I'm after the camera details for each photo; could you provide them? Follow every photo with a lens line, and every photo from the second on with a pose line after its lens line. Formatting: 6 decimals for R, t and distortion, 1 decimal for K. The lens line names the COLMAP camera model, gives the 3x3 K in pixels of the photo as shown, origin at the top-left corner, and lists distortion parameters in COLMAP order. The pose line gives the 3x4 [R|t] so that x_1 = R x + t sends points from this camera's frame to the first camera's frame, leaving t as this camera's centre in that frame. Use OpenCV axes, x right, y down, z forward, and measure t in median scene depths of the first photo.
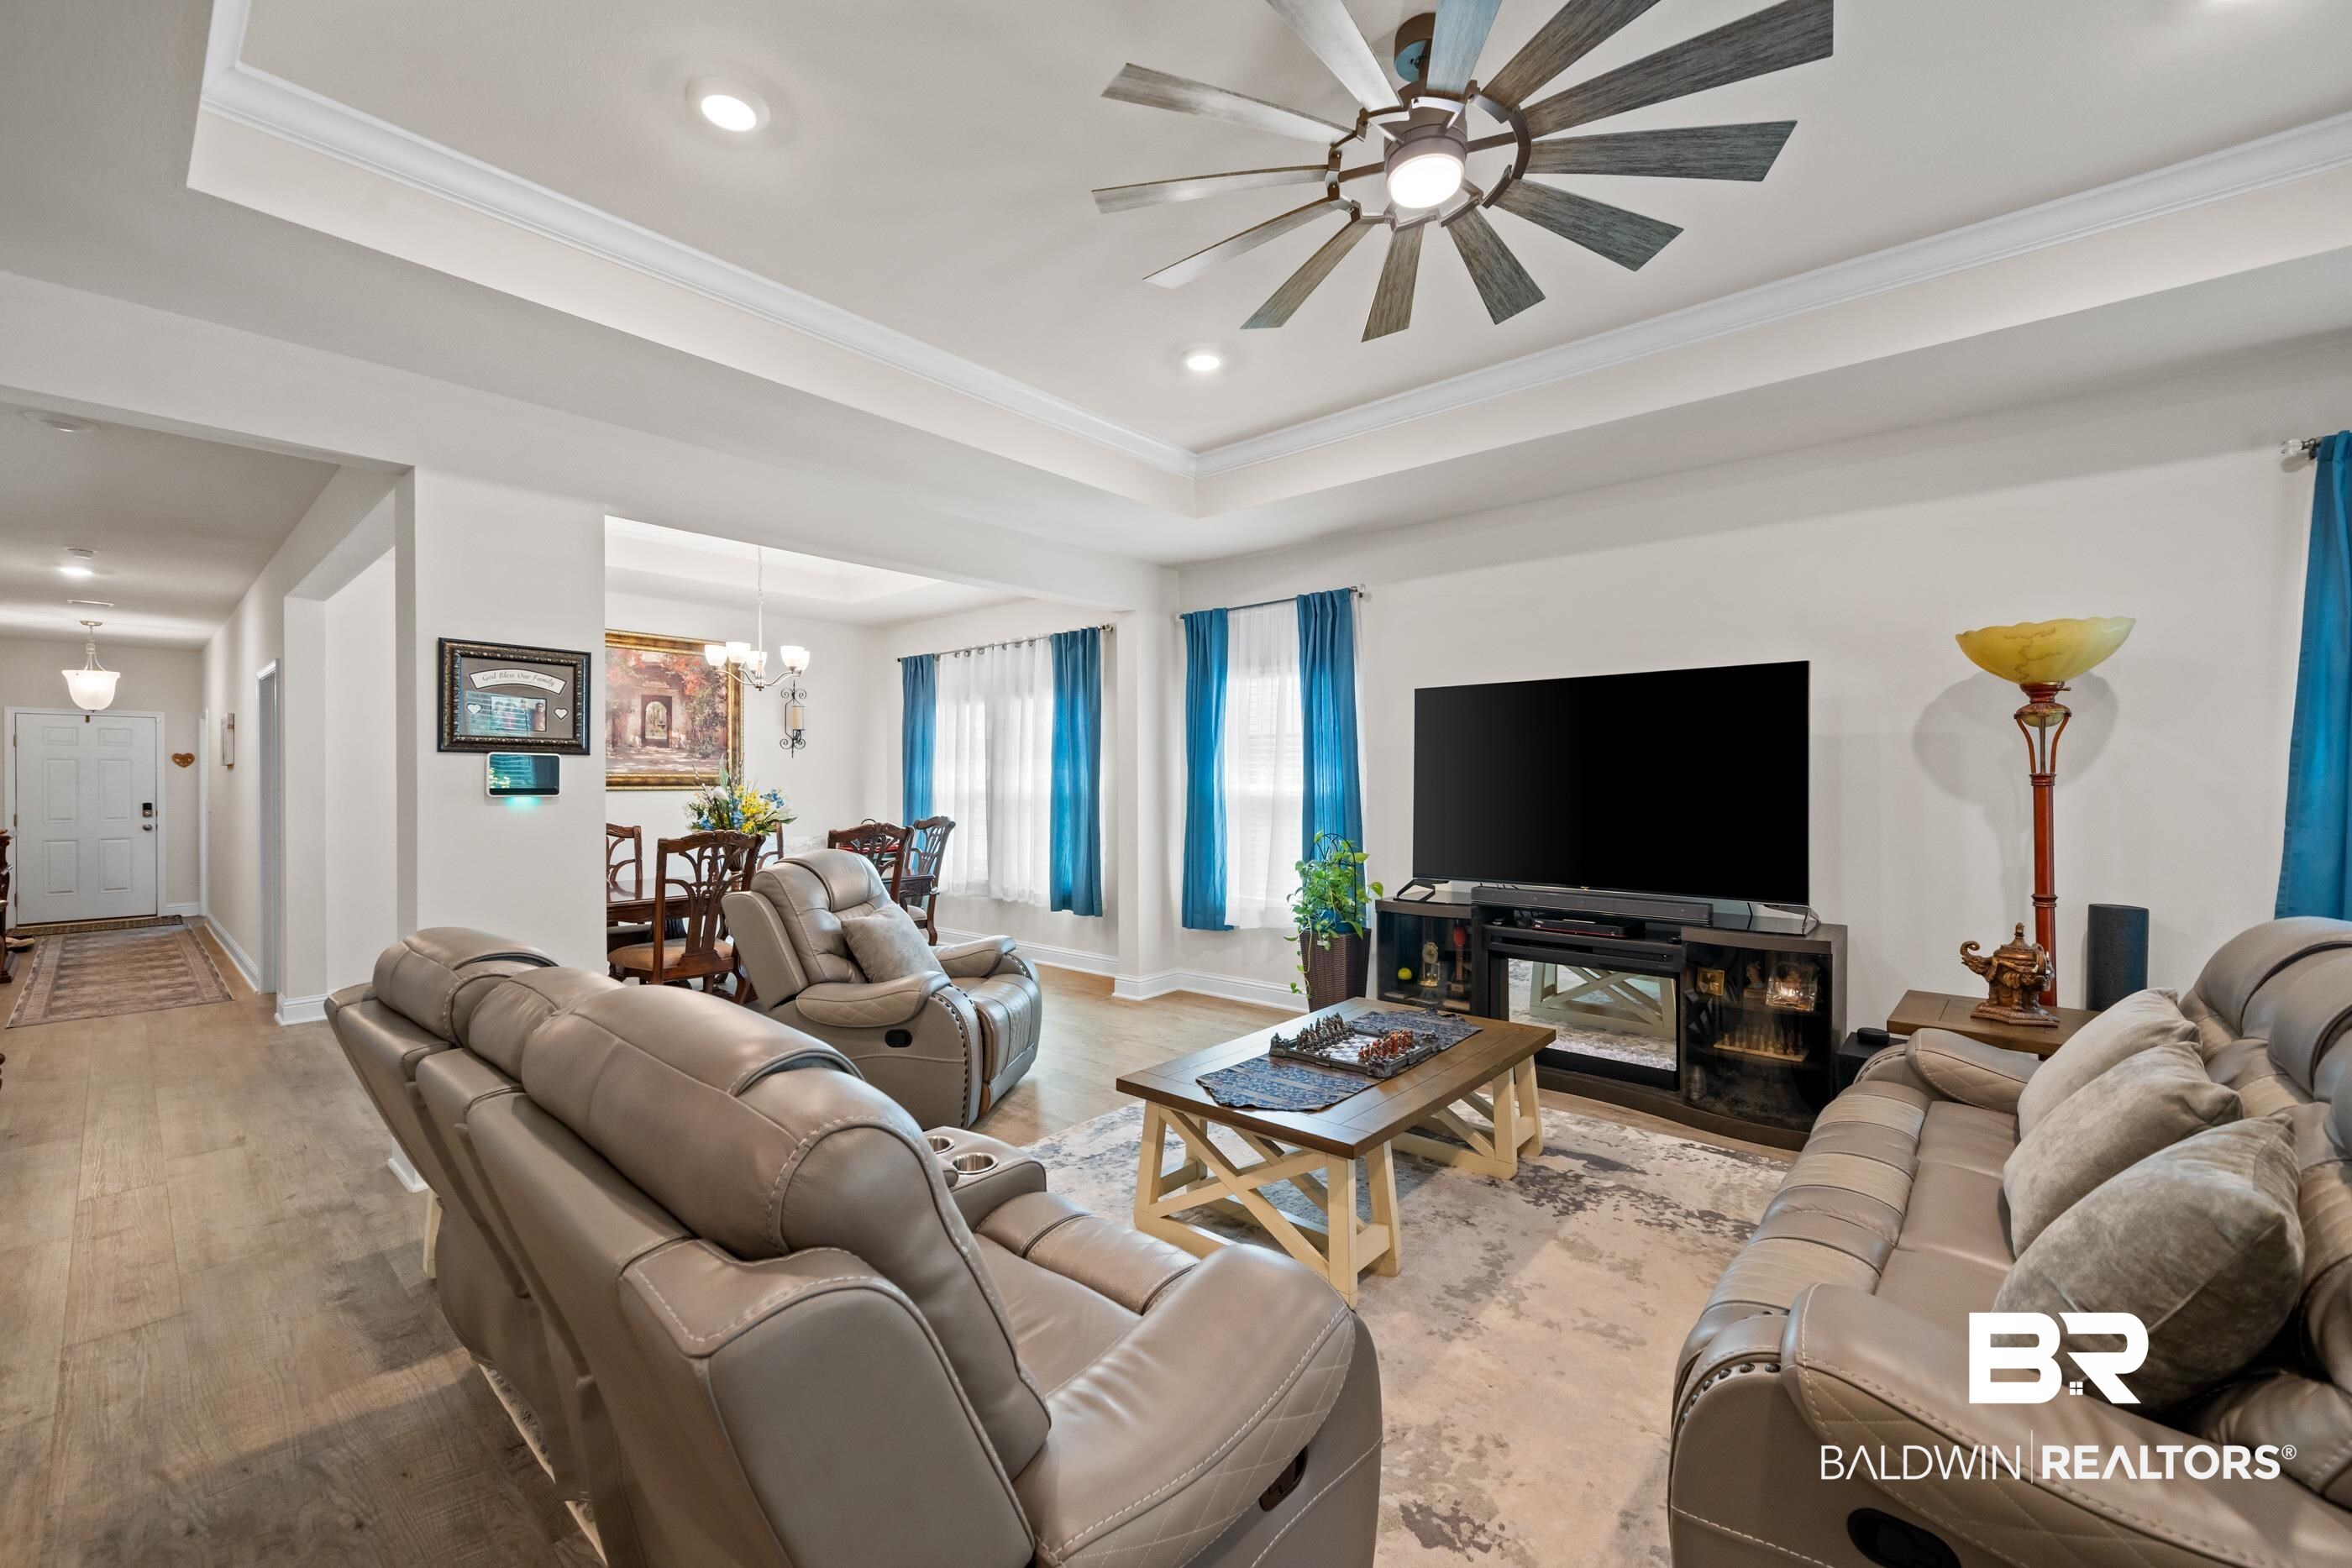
lens RADIAL K [[951.5, 0, 1183.4], [0, 951.5, 790.9], [0, 0, 1]] dist [-0.013115, 0.000950]
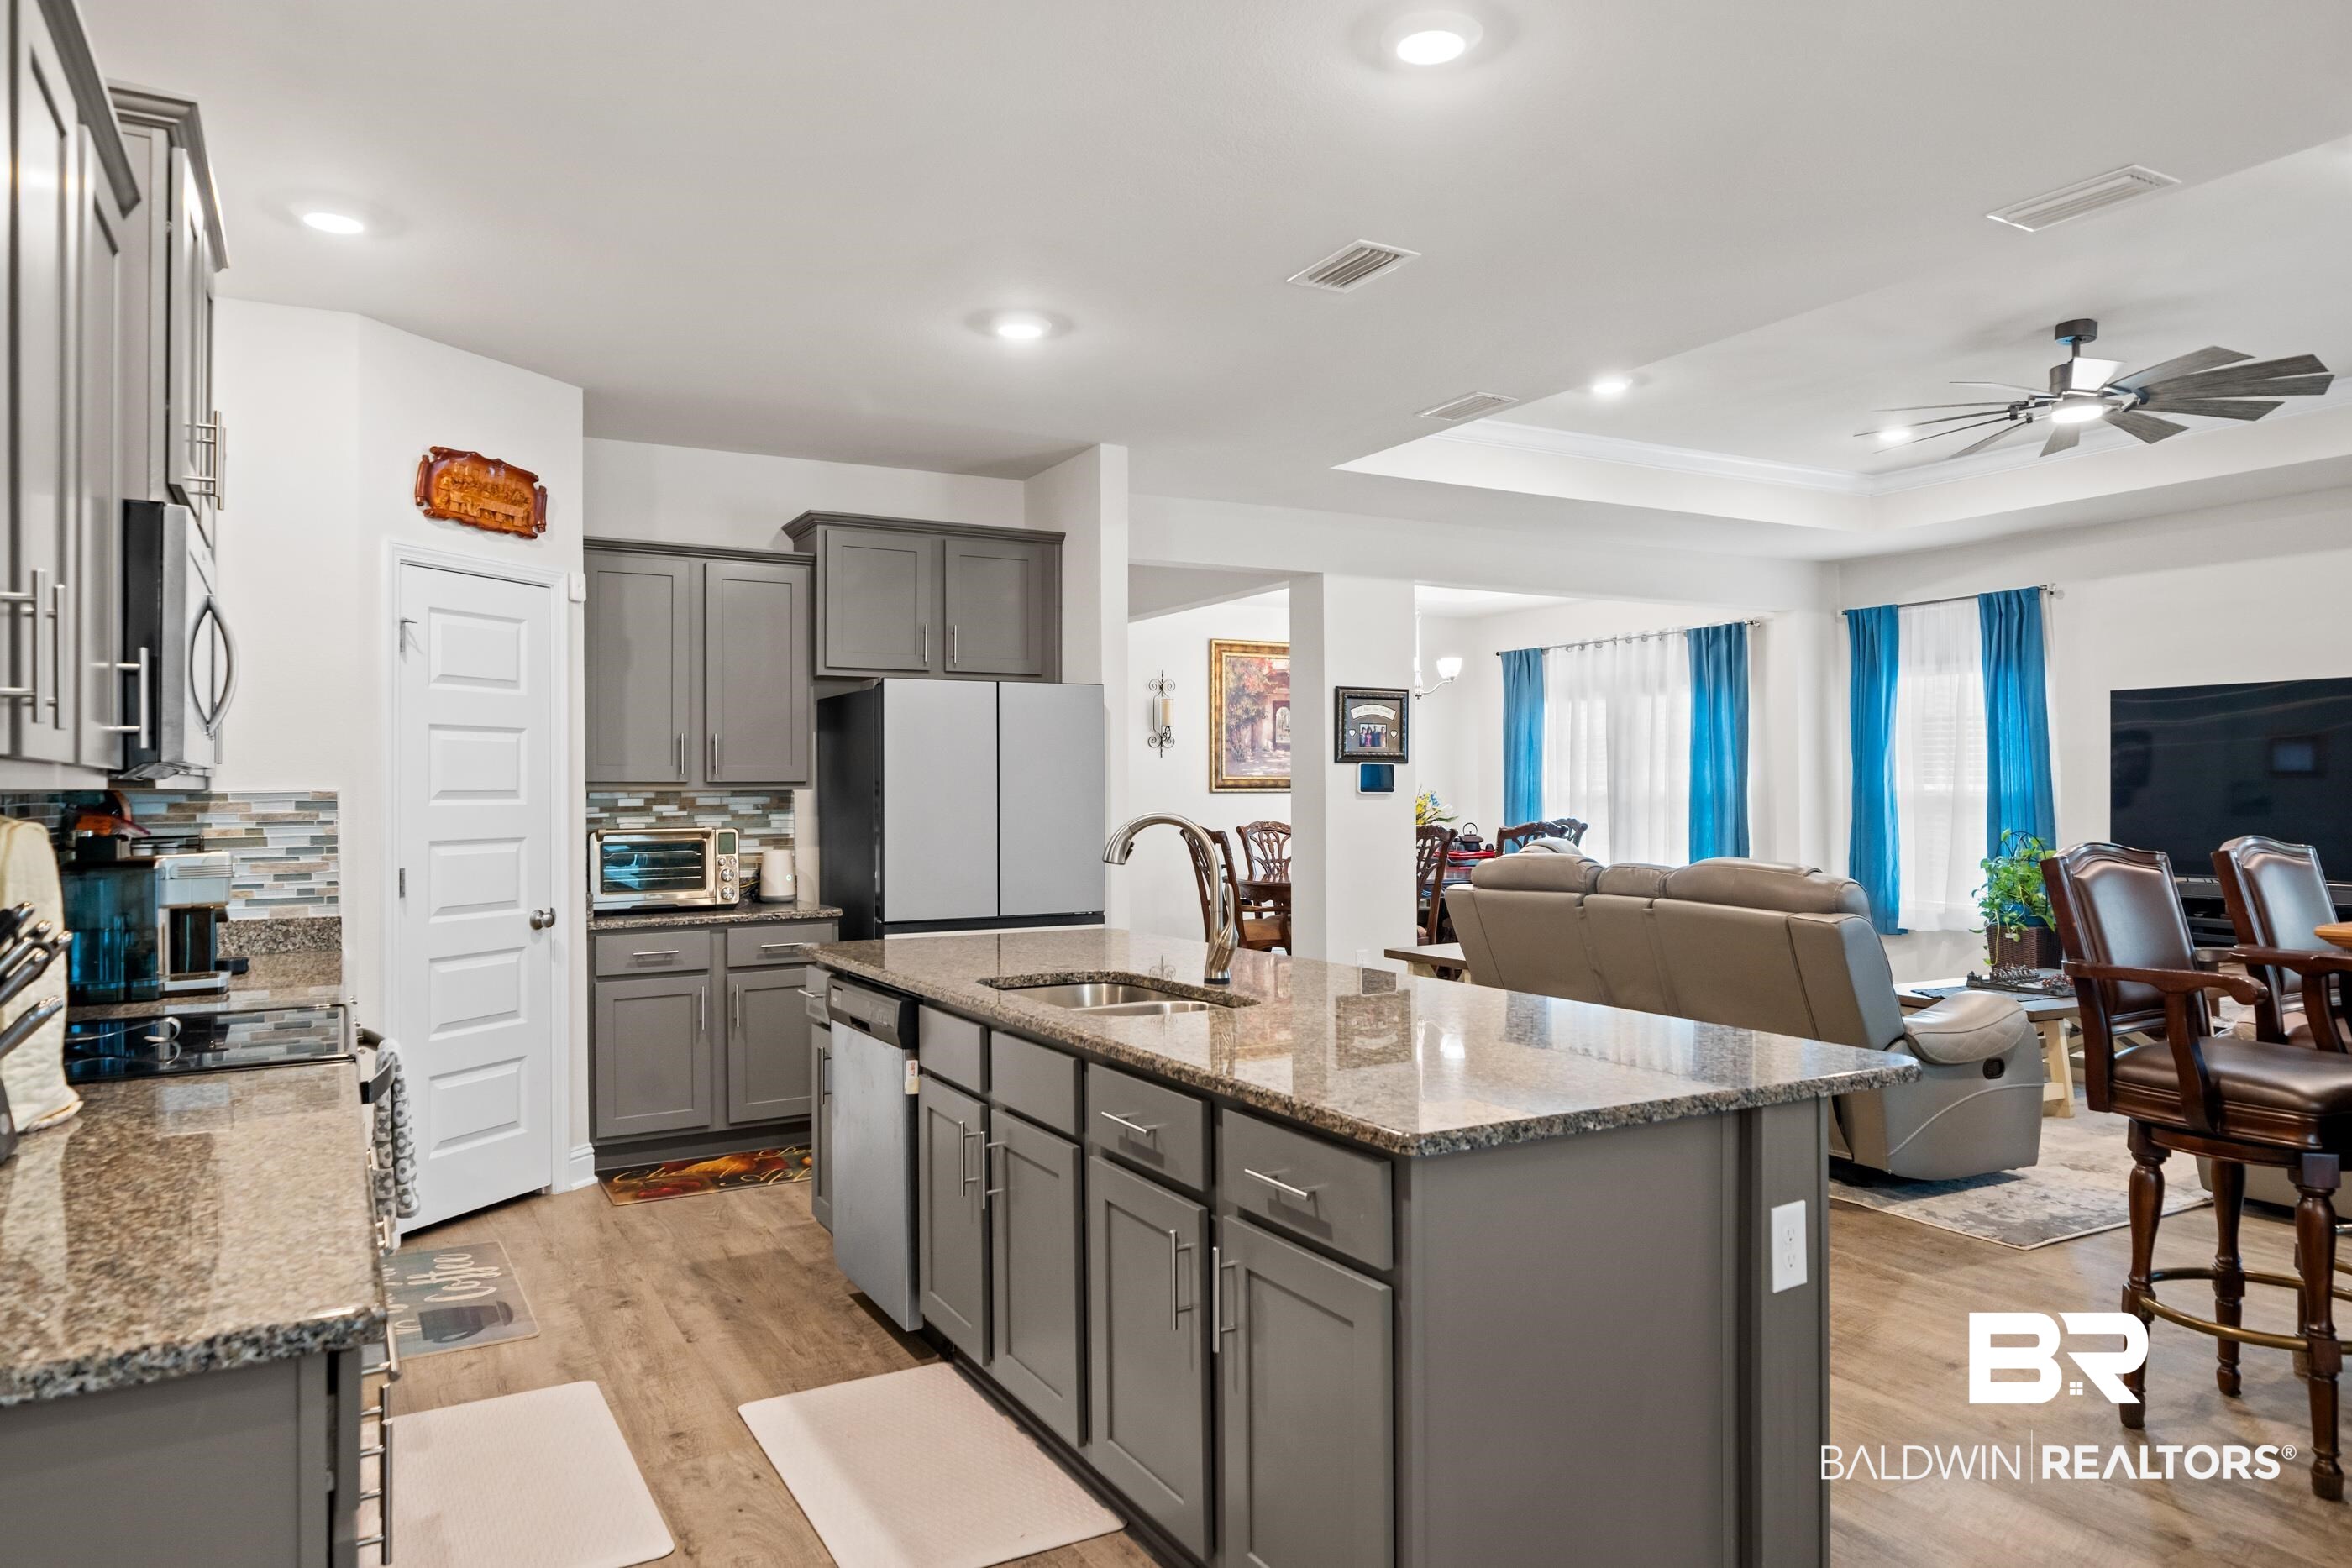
lens RADIAL K [[1534.2, 0, 1175.6], [0, 1534.2, 770.5], [0, 0, 1]] dist [0.014853, -0.001119]
pose [[0.938541, -0.007161, -0.345094, -0.092655], [0.000168, 0.999794, -0.020291, 0.009770], [0.345168, 0.018986, 0.938349, -0.649874]]
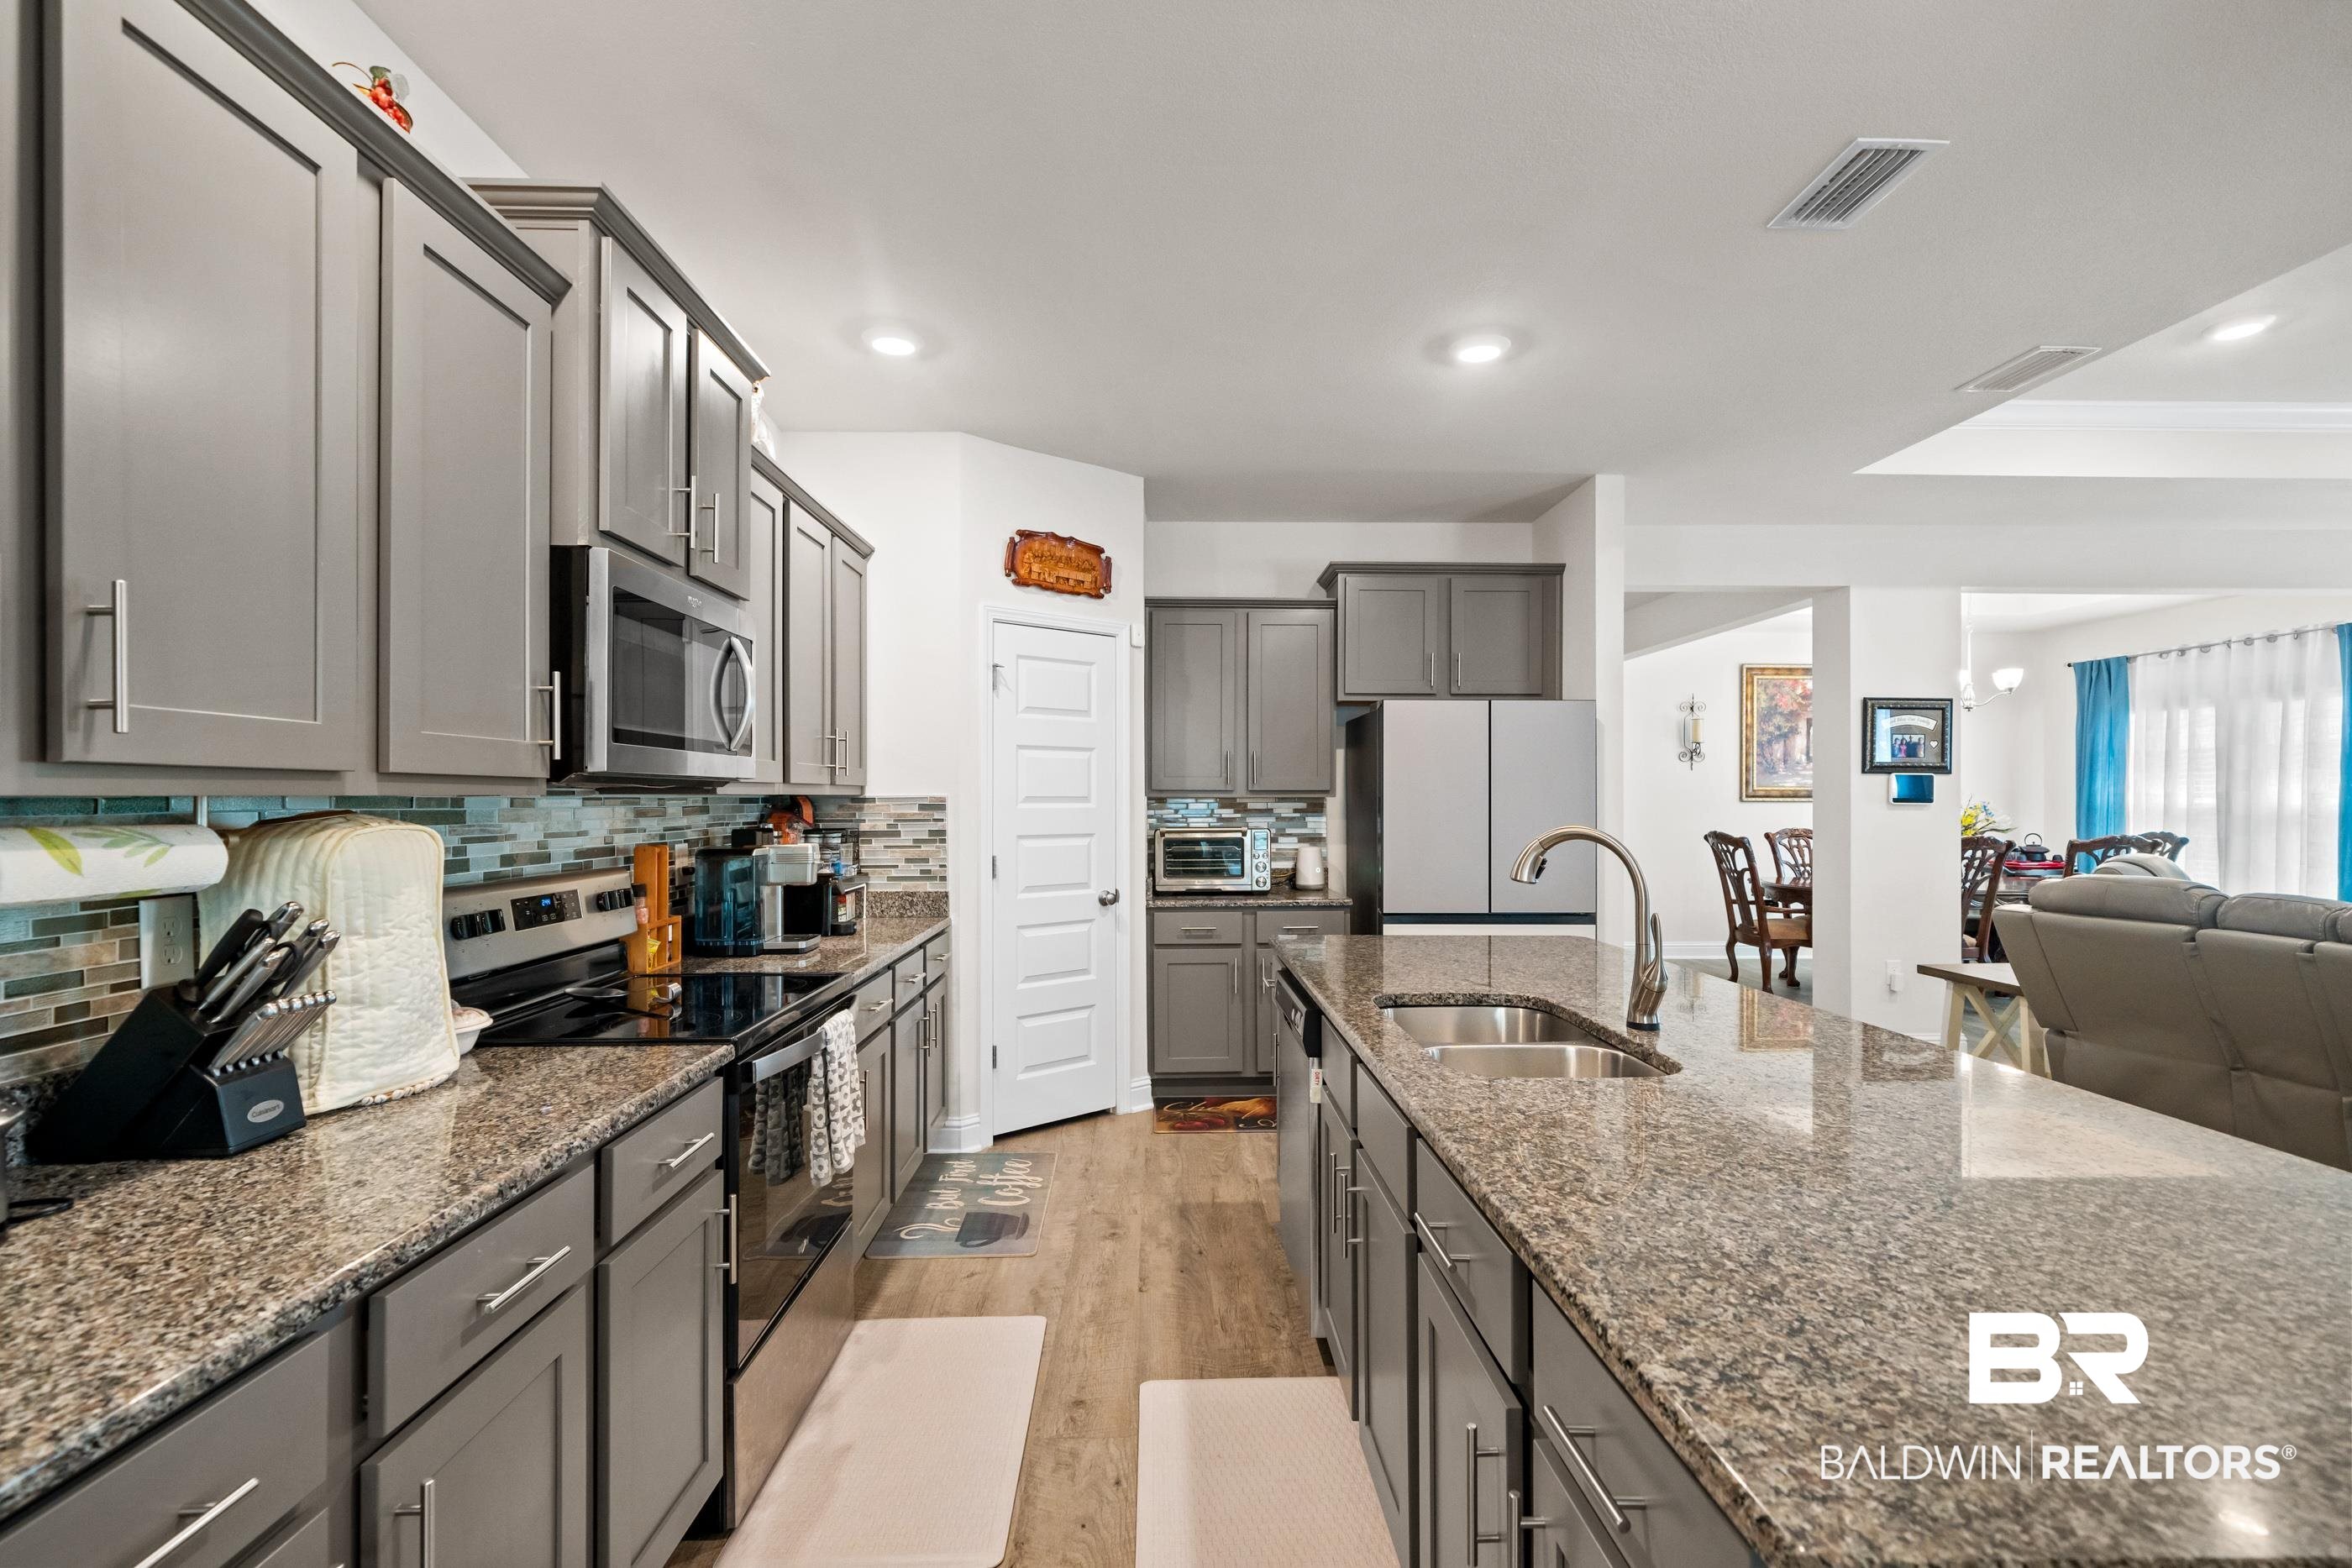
lens RADIAL K [[1083.5, 0, 1170.4], [0, 1083.5, 794.6], [0, 0, 1]] dist [0.002367, 0.000672]
pose [[0.669420, 0.001304, -0.742883, -0.118743], [-0.009474, 0.999932, -0.006782, 0.006983], [0.742824, 0.011578, 0.669387, -0.462973]]
